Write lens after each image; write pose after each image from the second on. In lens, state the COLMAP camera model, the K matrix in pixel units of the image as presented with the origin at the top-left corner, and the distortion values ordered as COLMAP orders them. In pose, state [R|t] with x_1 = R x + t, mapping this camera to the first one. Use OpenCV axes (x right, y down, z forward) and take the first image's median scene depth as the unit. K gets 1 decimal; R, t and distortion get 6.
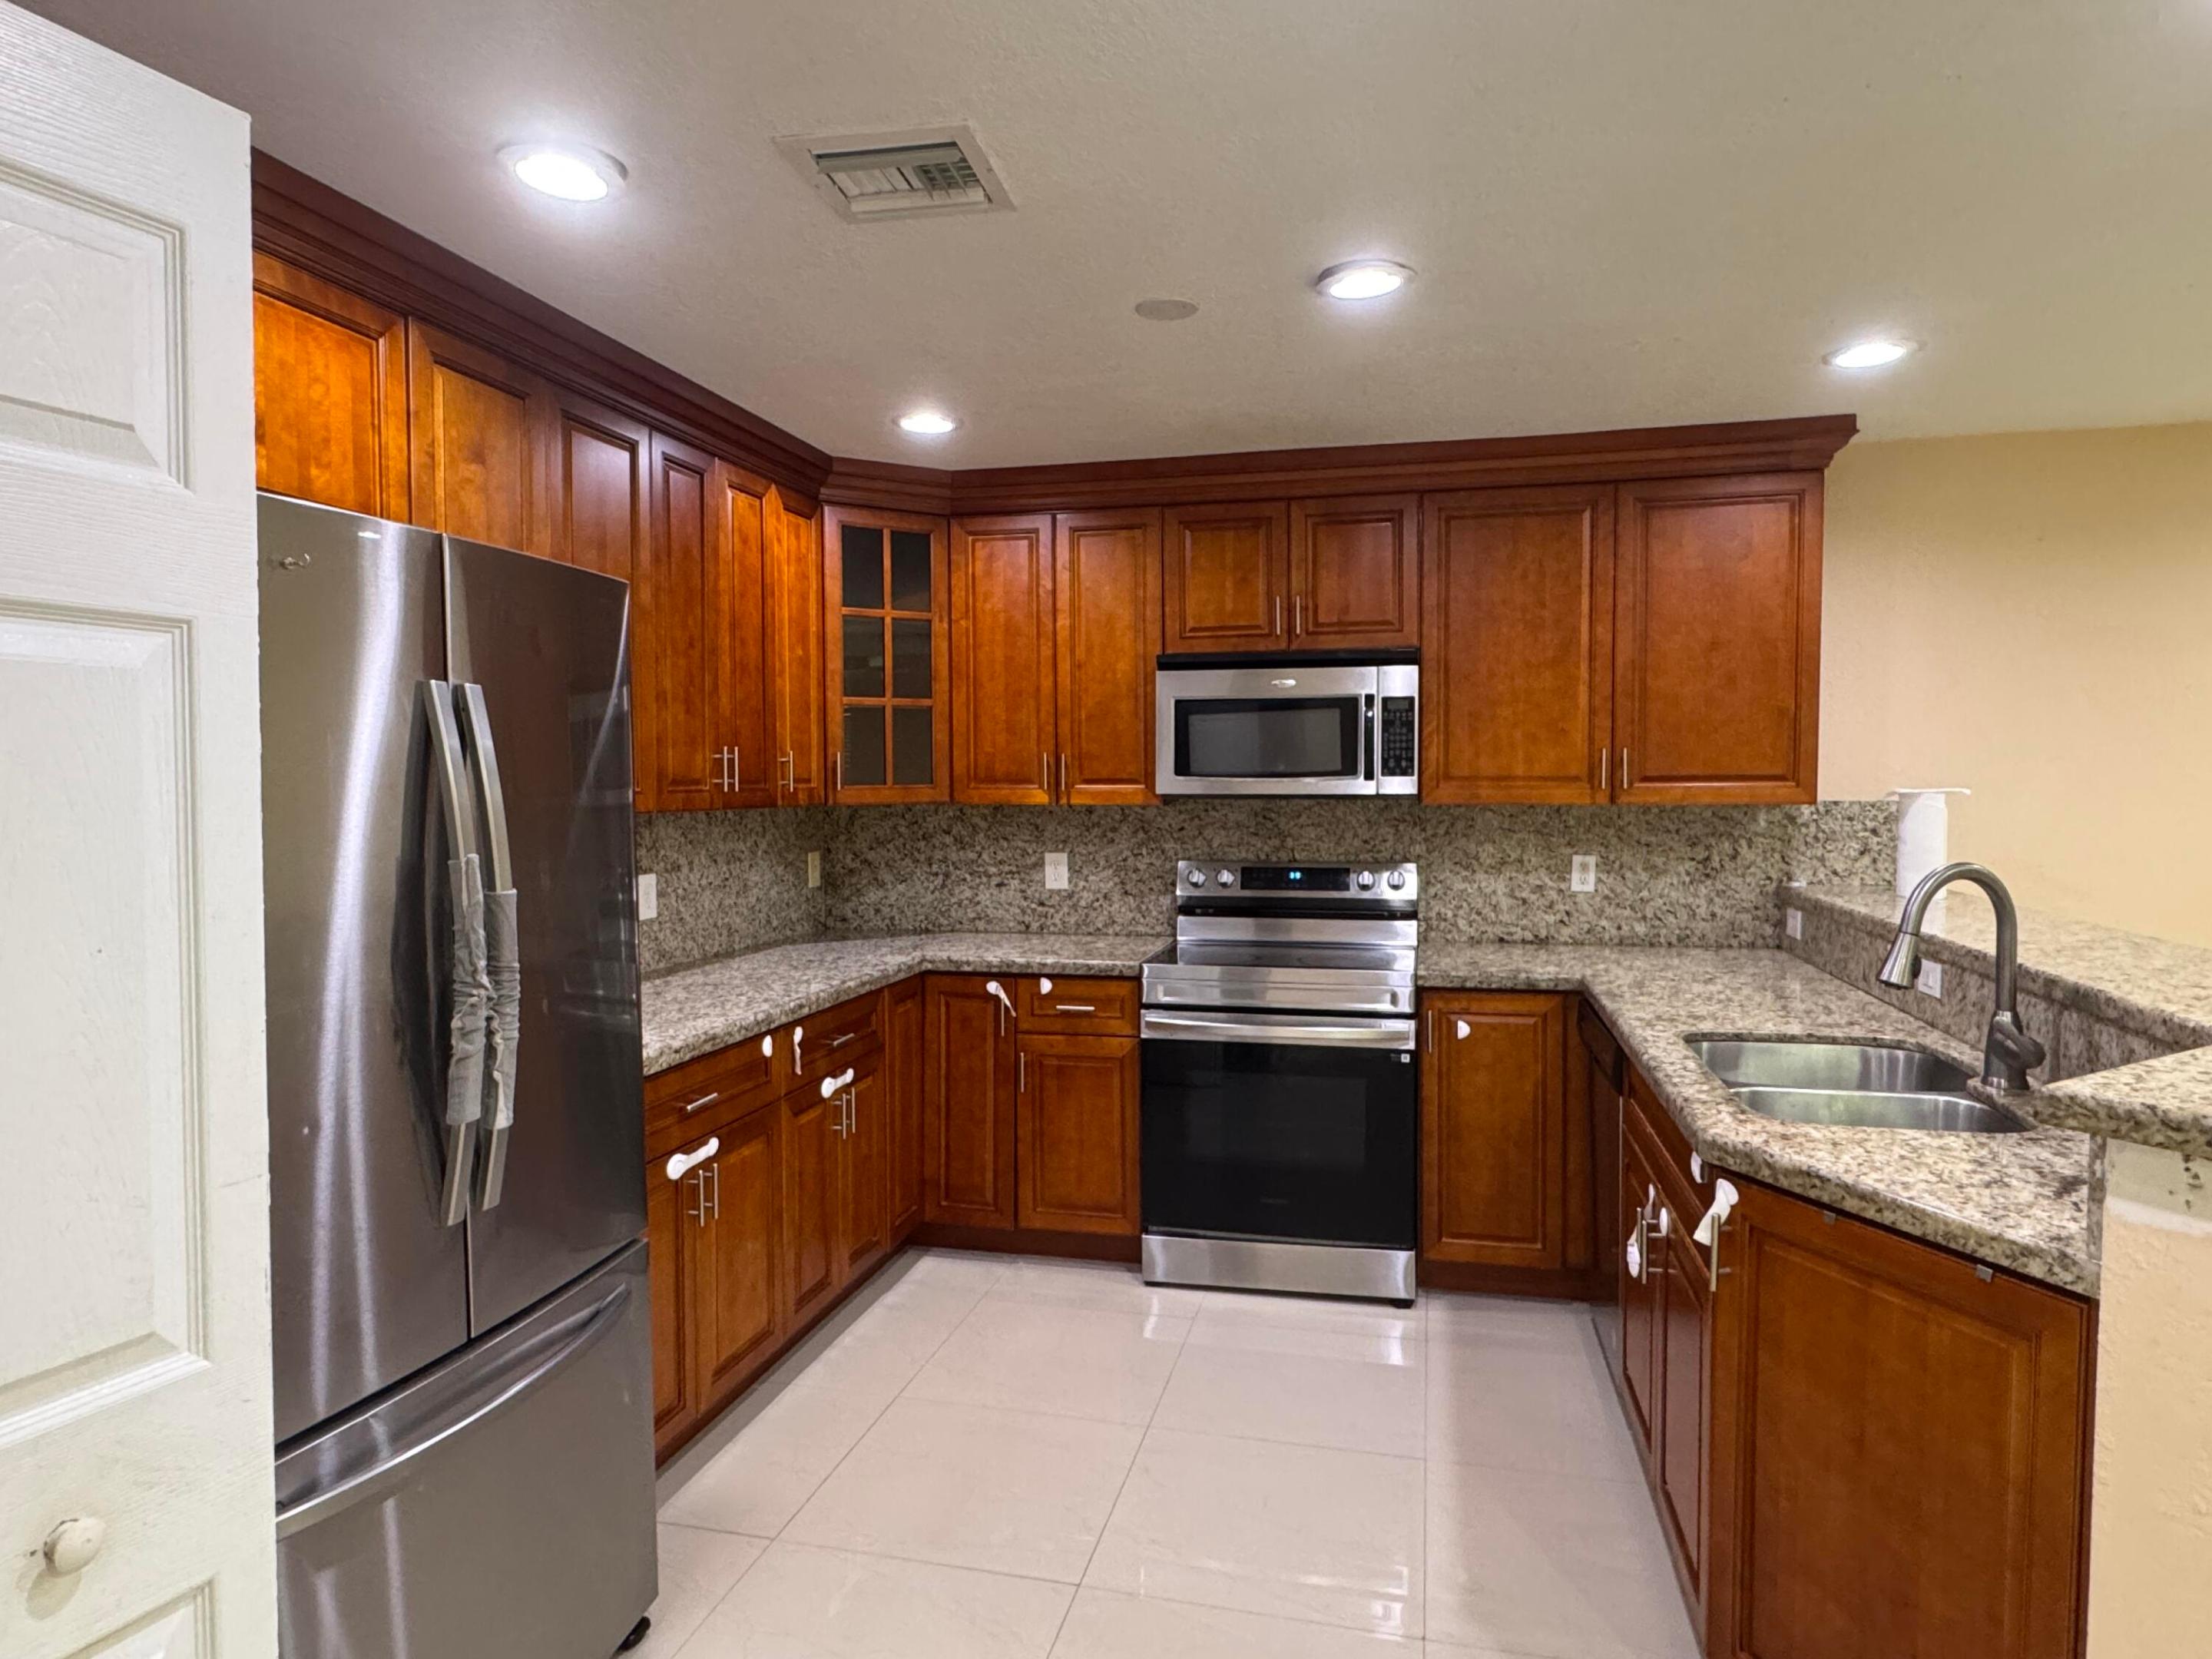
lens RADIAL K [[1320.0, 0, 1109.0], [0, 1320.0, 839.9], [0, 0, 1]] dist [-0.009156, -0.001396]
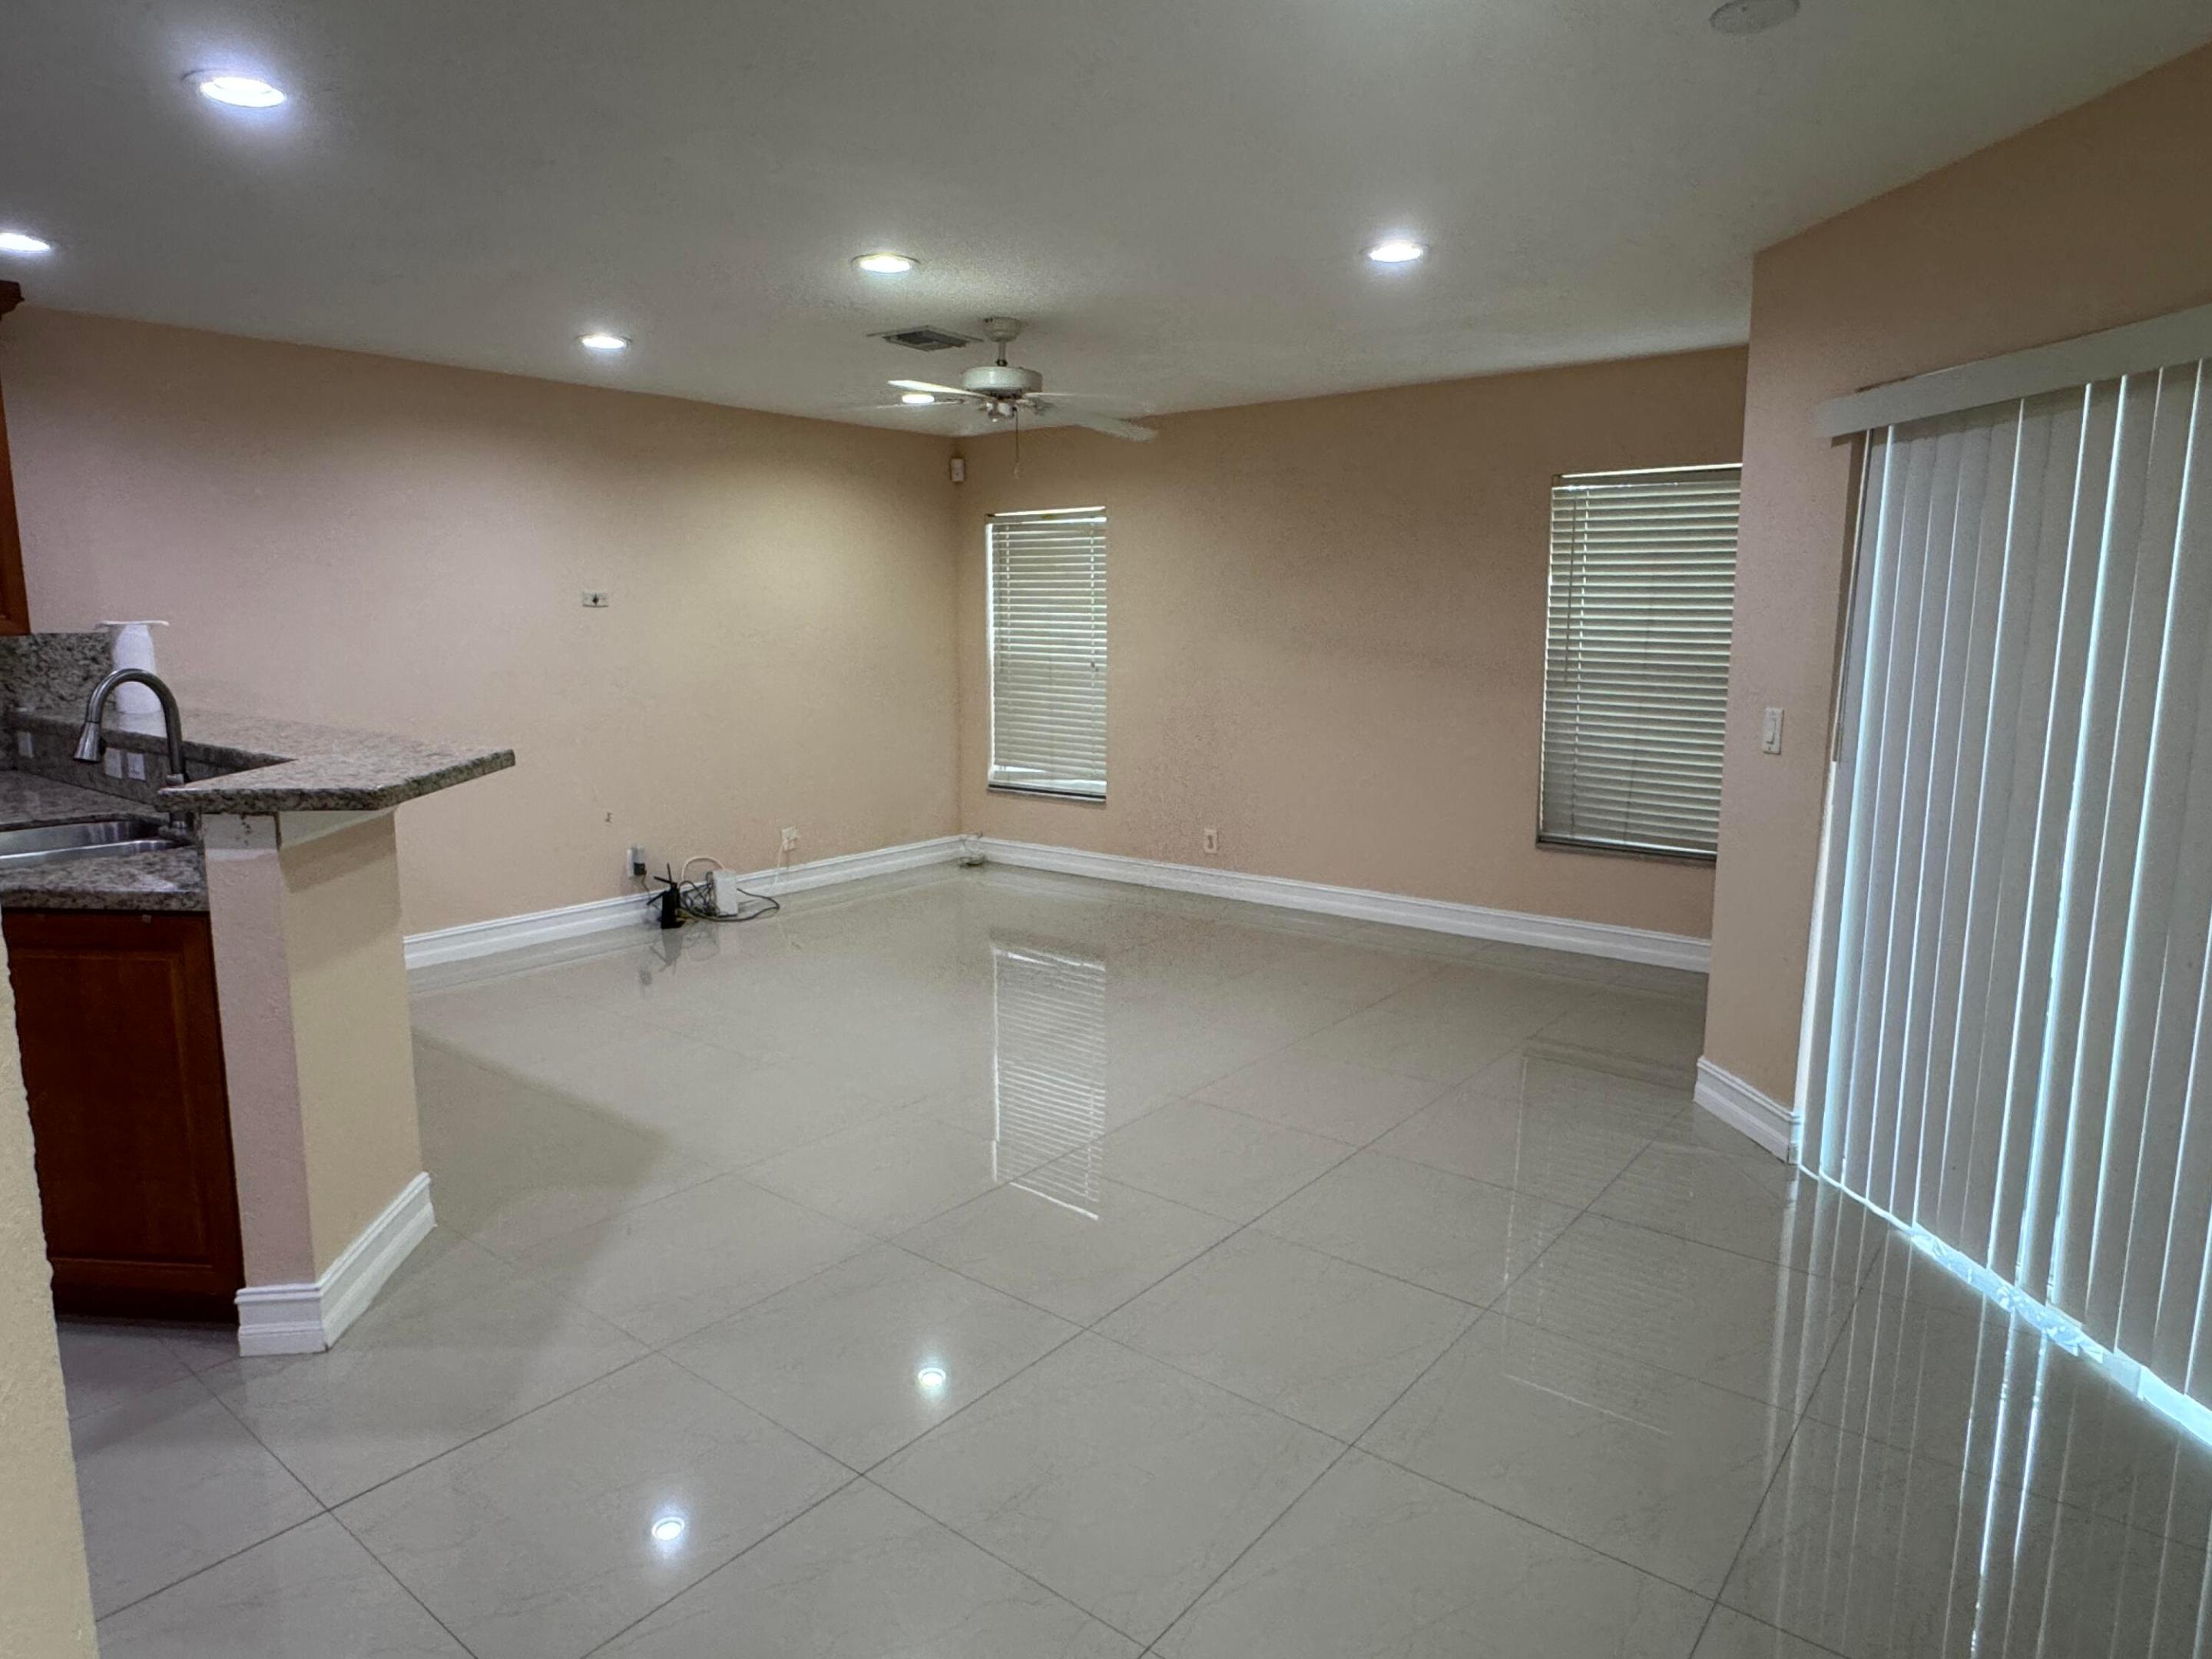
lens RADIAL K [[1320.0, 0, 1098.4], [0, 1320.0, 824.6], [0, 0, 1]] dist [-0.009156, -0.001396]
pose [[0.415181, -0.135867, 0.899536, -0.109099], [0.041705, 0.990588, 0.130371, 0.024138], [-0.908782, -0.016613, 0.416939, -0.288420]]
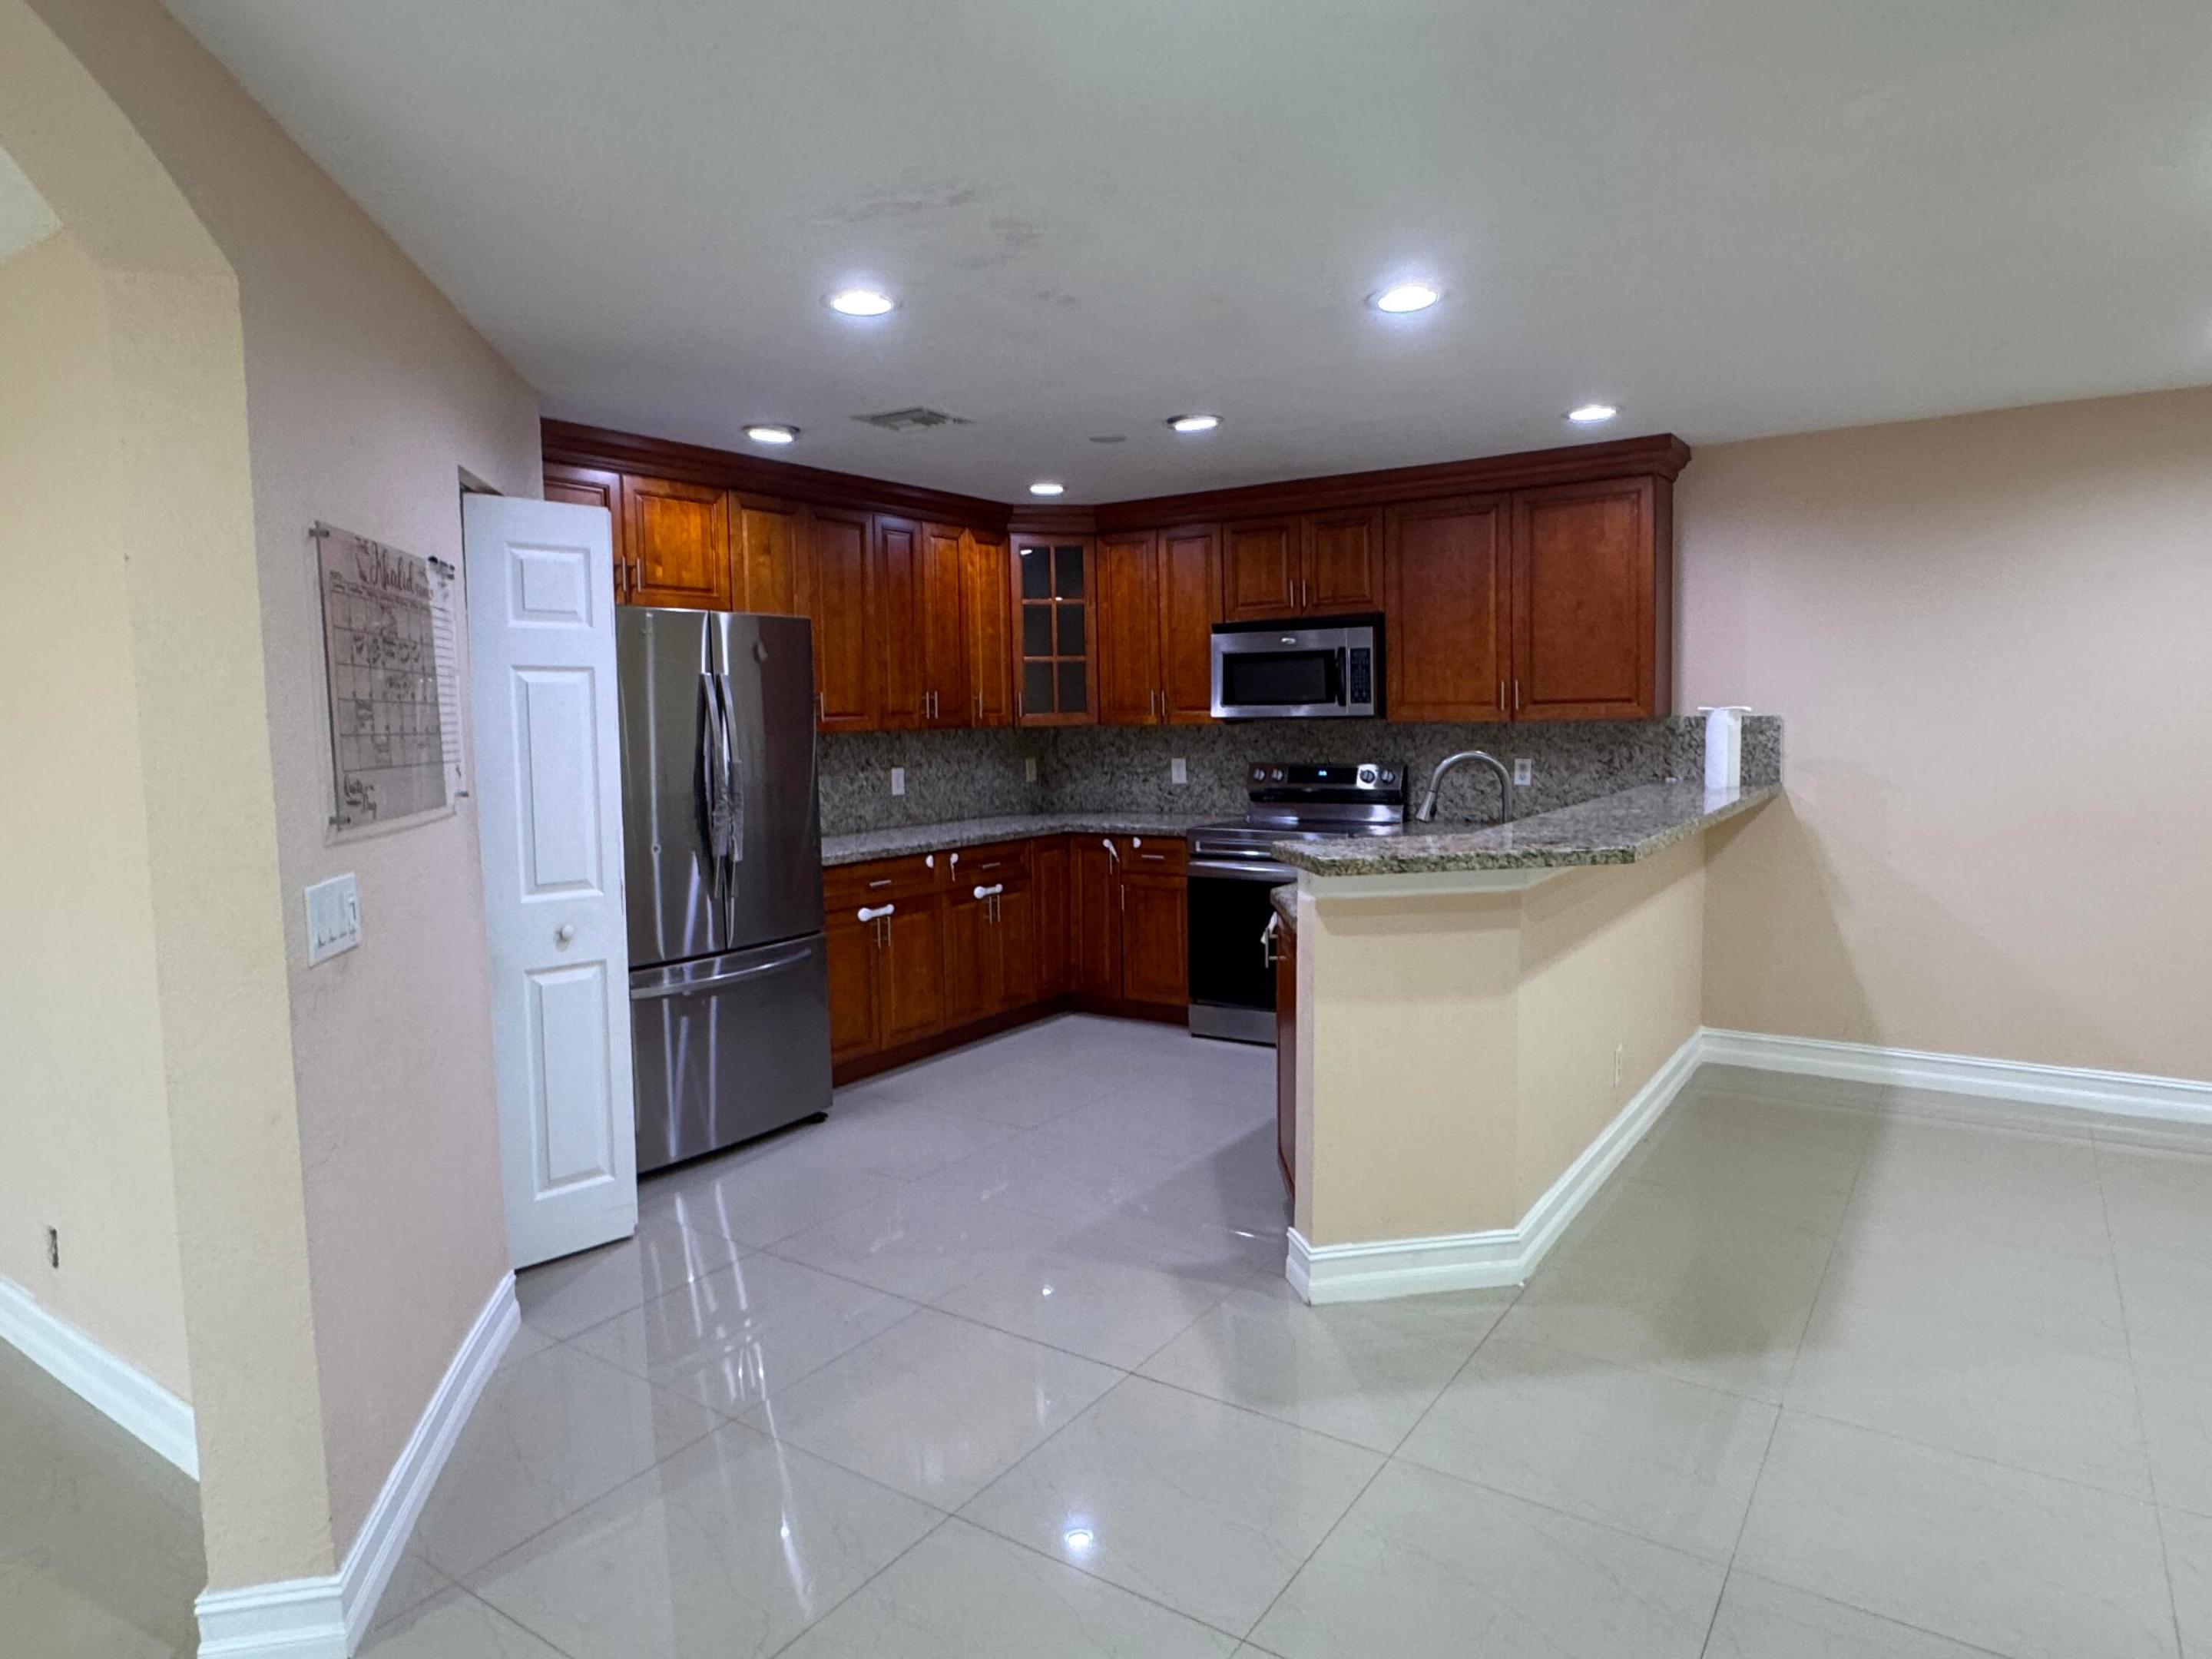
lens RADIAL K [[1320.0, 0, 1109.0], [0, 1320.0, 830.2], [0, 0, 1]] dist [-0.009156, -0.001396]
pose [[0.937274, 0.018297, -0.348114, 0.468988], [-0.001839, 0.998867, 0.047550, 0.023230], [0.348590, -0.043927, 0.936246, -0.467241]]
